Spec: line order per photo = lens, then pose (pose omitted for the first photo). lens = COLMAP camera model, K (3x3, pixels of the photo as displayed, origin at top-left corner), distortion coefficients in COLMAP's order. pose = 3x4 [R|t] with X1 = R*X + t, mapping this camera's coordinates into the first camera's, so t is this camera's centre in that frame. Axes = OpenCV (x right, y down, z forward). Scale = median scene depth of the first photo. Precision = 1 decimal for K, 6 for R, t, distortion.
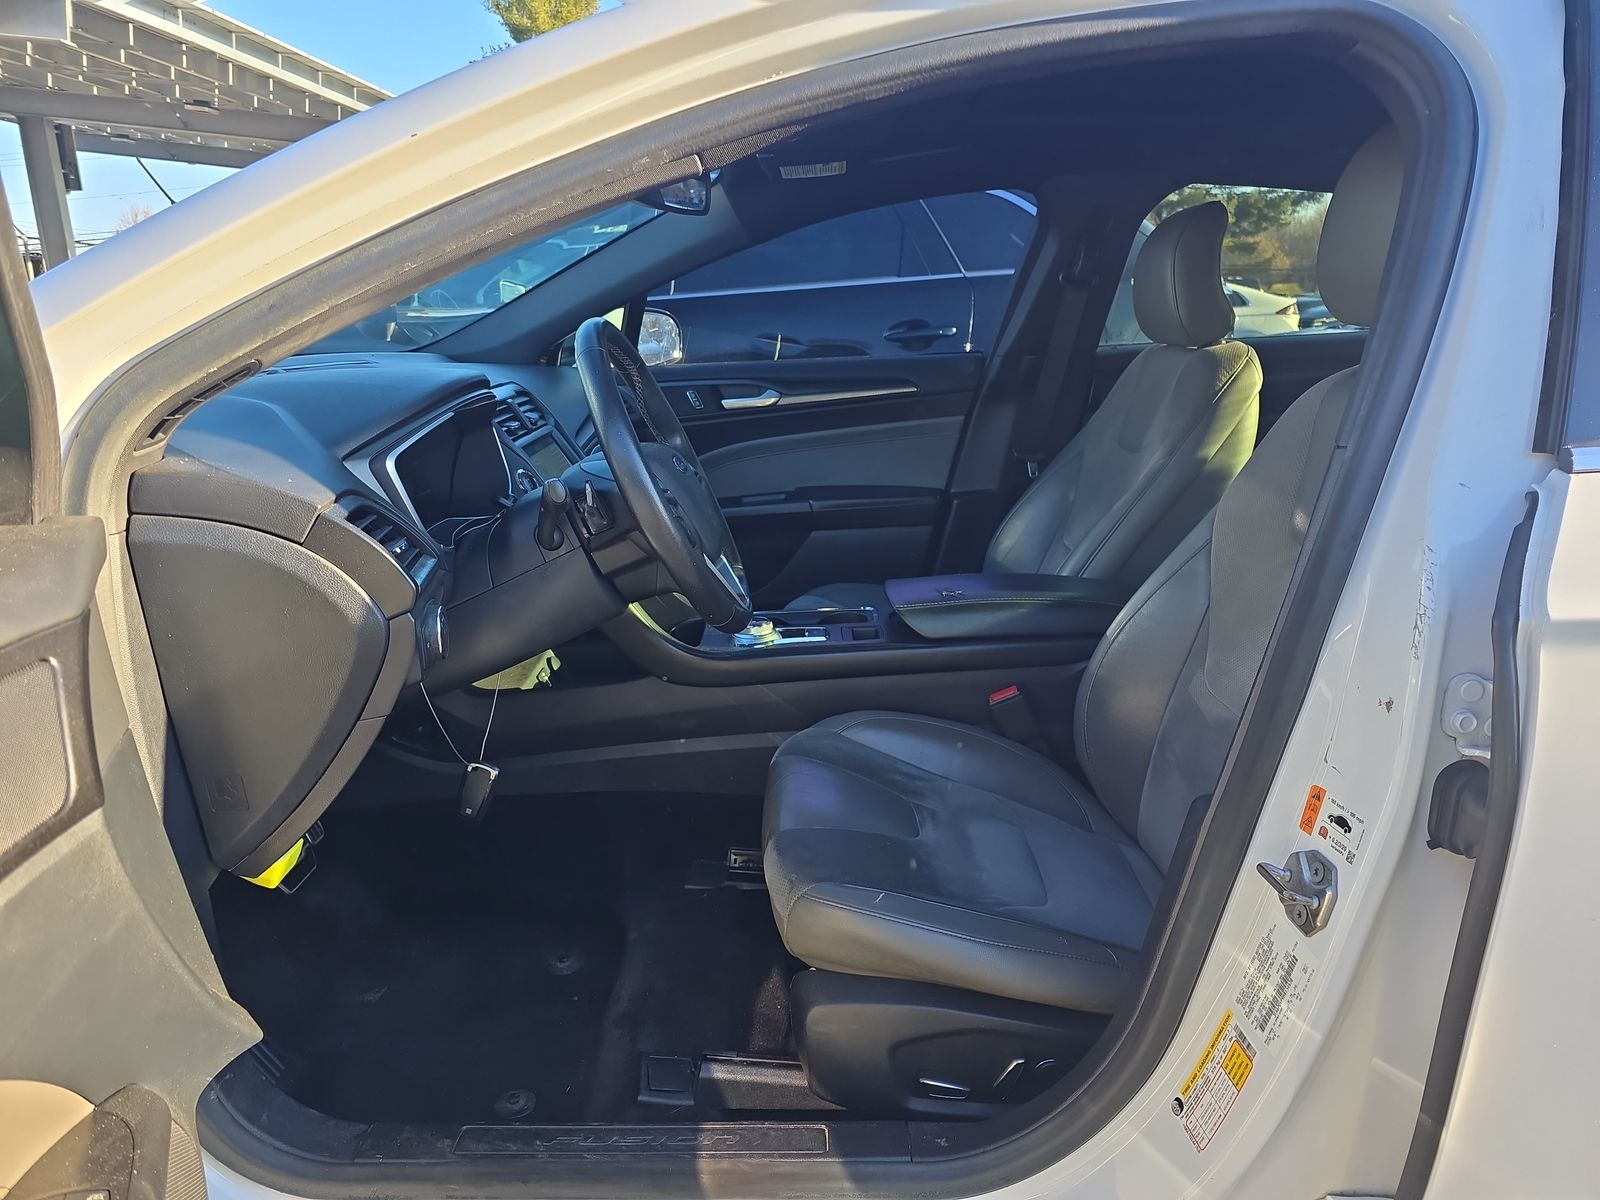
lens RADIAL K [[1066.3, 0, 797.9], [0, 1066.3, 595.1], [0, 0, 1]] dist [0.033143, -0.012966]
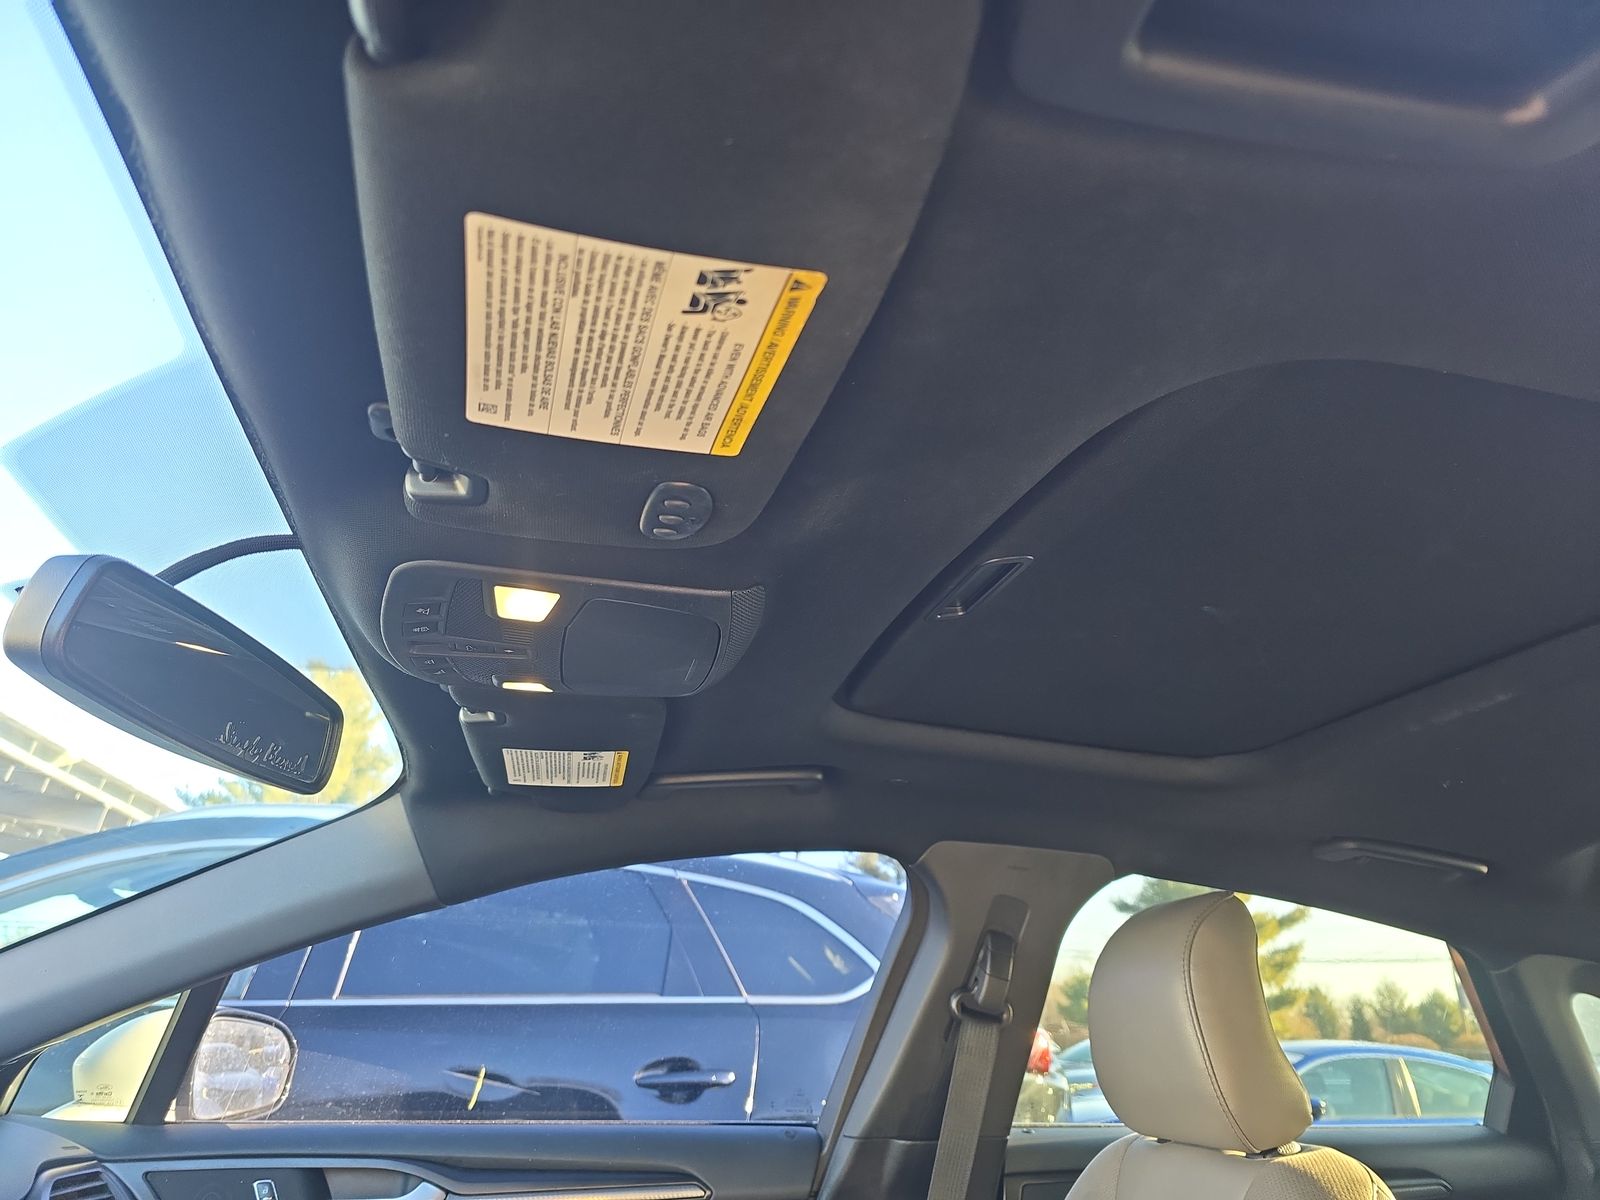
lens RADIAL K [[1066.3, 0, 795.4], [0, 1066.3, 594.0], [0, 0, 1]] dist [0.033143, -0.012966]
pose [[0.972375, 0.145381, 0.182625, 0.009473], [-0.003269, 0.790773, -0.612101, -0.076217], [-0.233403, 0.594595, 0.769403, 0.292790]]
